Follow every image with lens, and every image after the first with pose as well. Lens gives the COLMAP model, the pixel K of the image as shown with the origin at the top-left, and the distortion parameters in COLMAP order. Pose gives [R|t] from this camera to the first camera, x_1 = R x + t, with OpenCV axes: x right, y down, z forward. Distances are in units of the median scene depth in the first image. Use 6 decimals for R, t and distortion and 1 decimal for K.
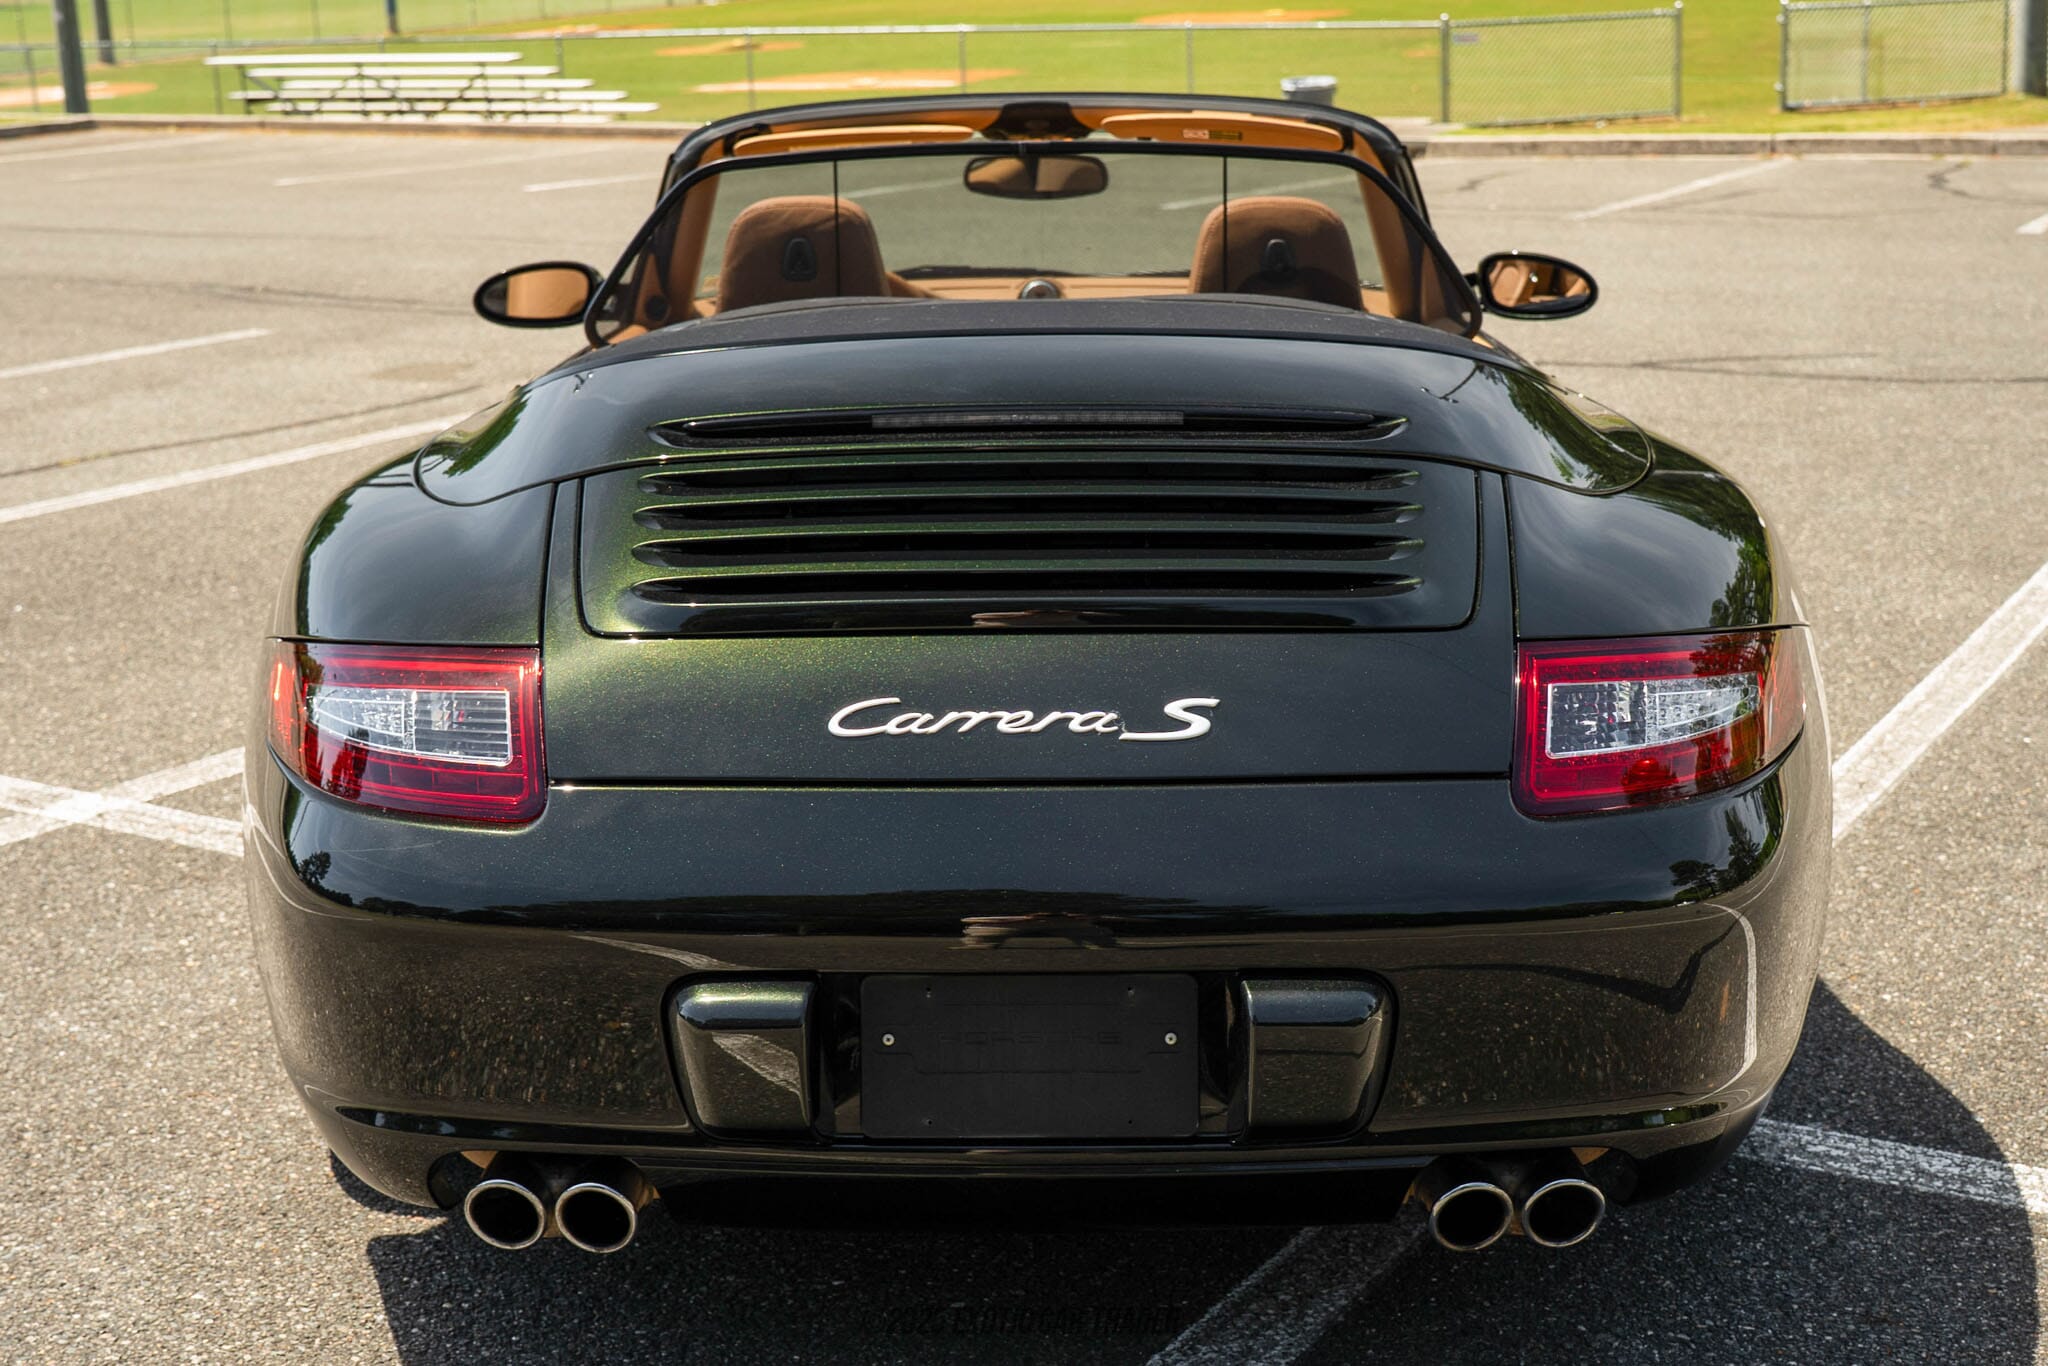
lens RADIAL K [[2730.6, 0, 1023.9], [0, 2730.6, 663.3], [0, 0, 1]] dist [-0.013083, 0.000000]
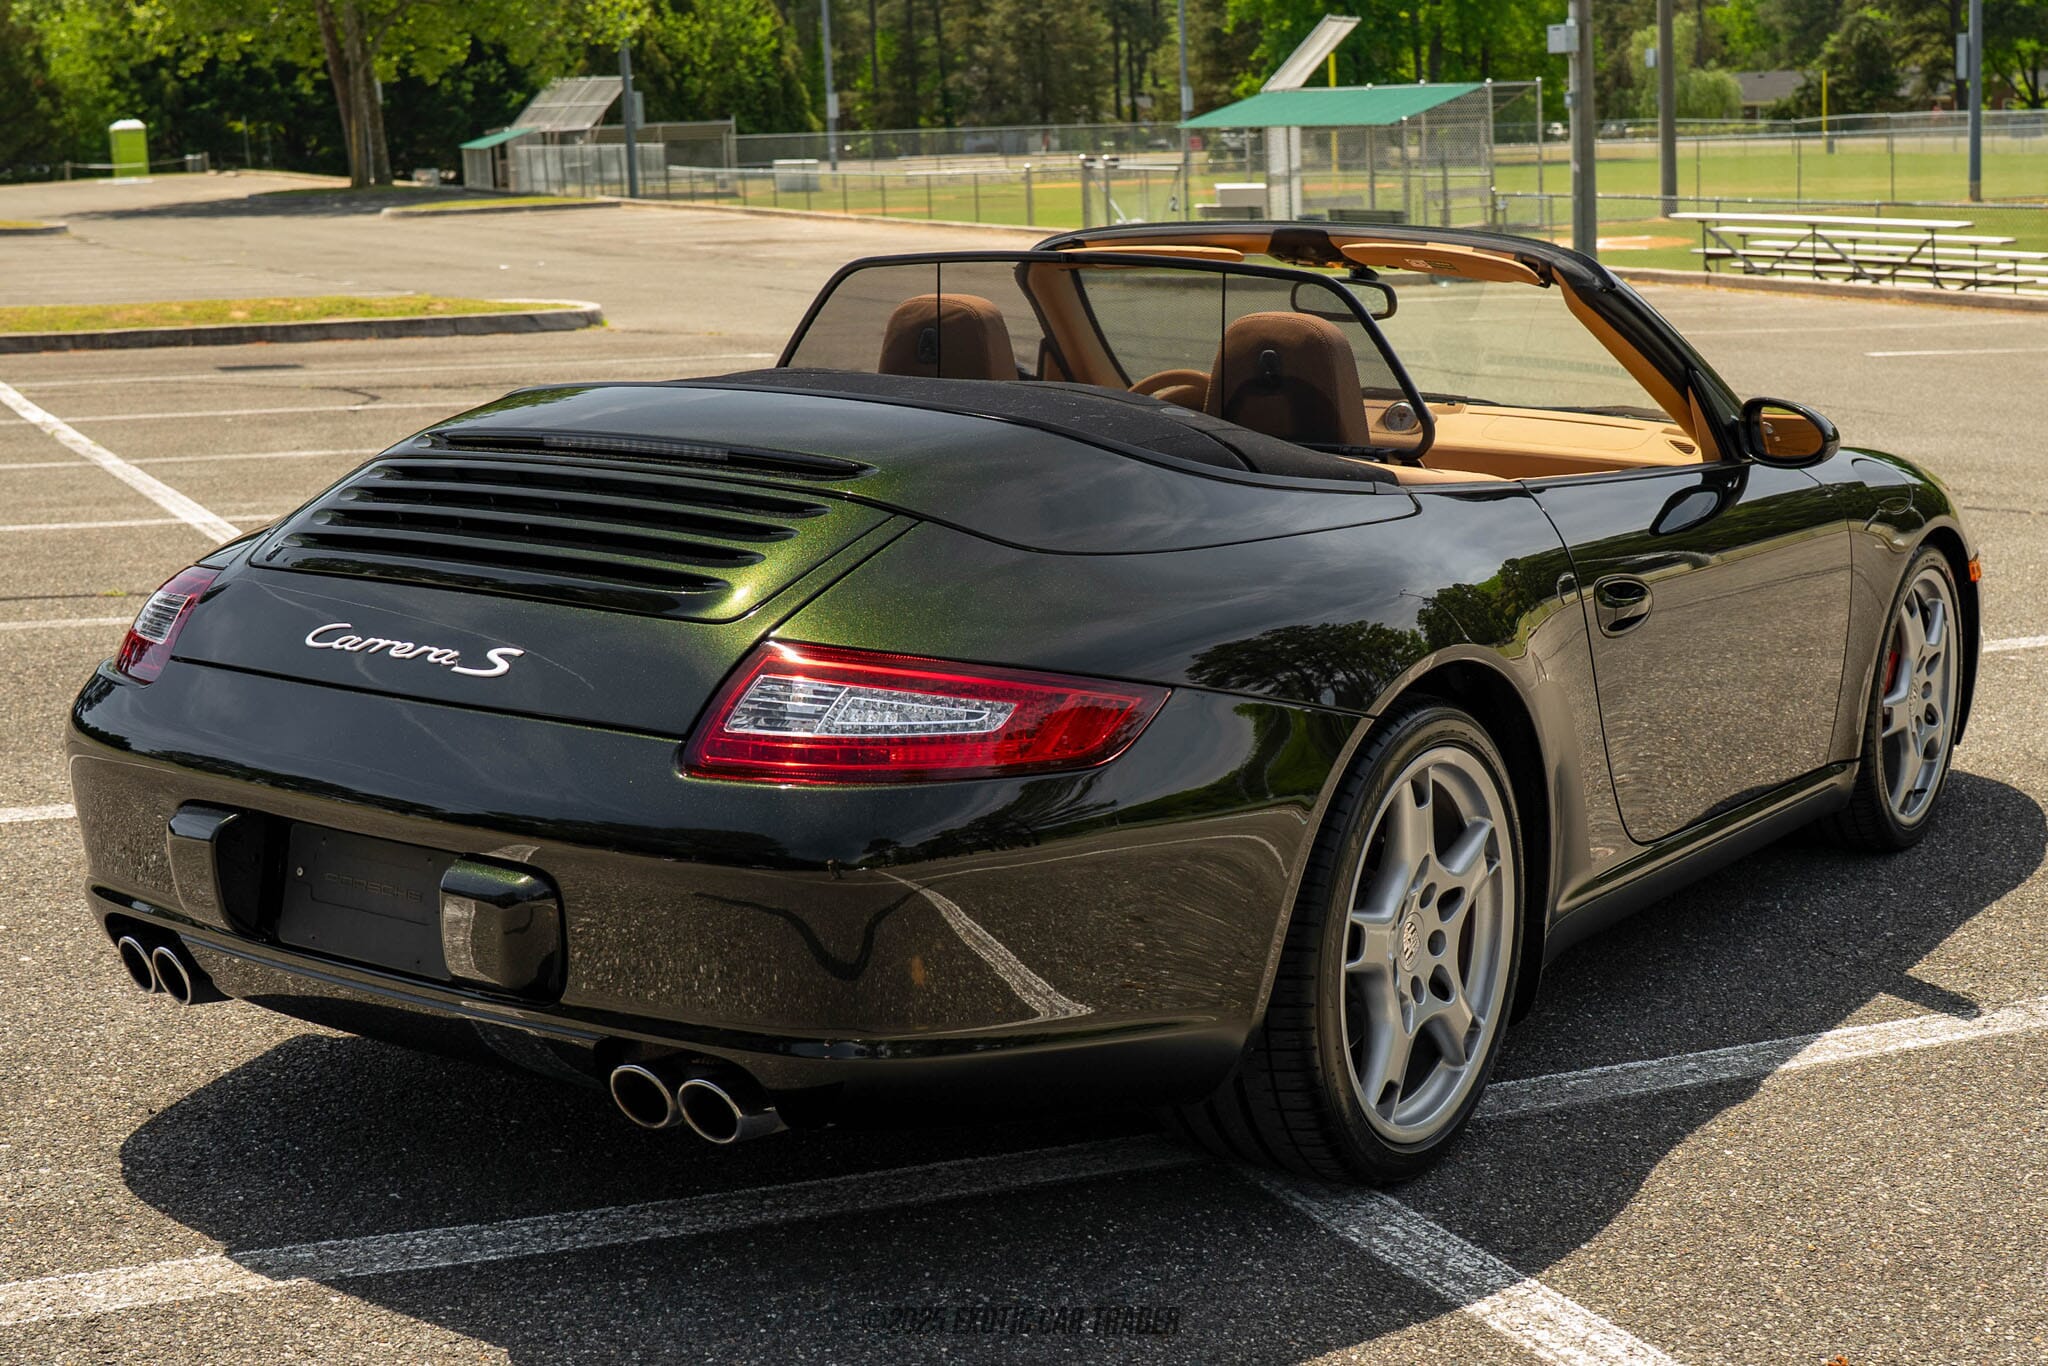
lens RADIAL K [[2730.6, 0, 1017.6], [0, 2730.6, 700.2], [0, 0, 1]] dist [-0.013083, 0.000000]
pose [[0.849935, 0.129277, -0.510782, 0.656358], [-0.151688, 0.988426, -0.002241, 0.002458], [0.504580, 0.079384, 0.859707, 0.015645]]
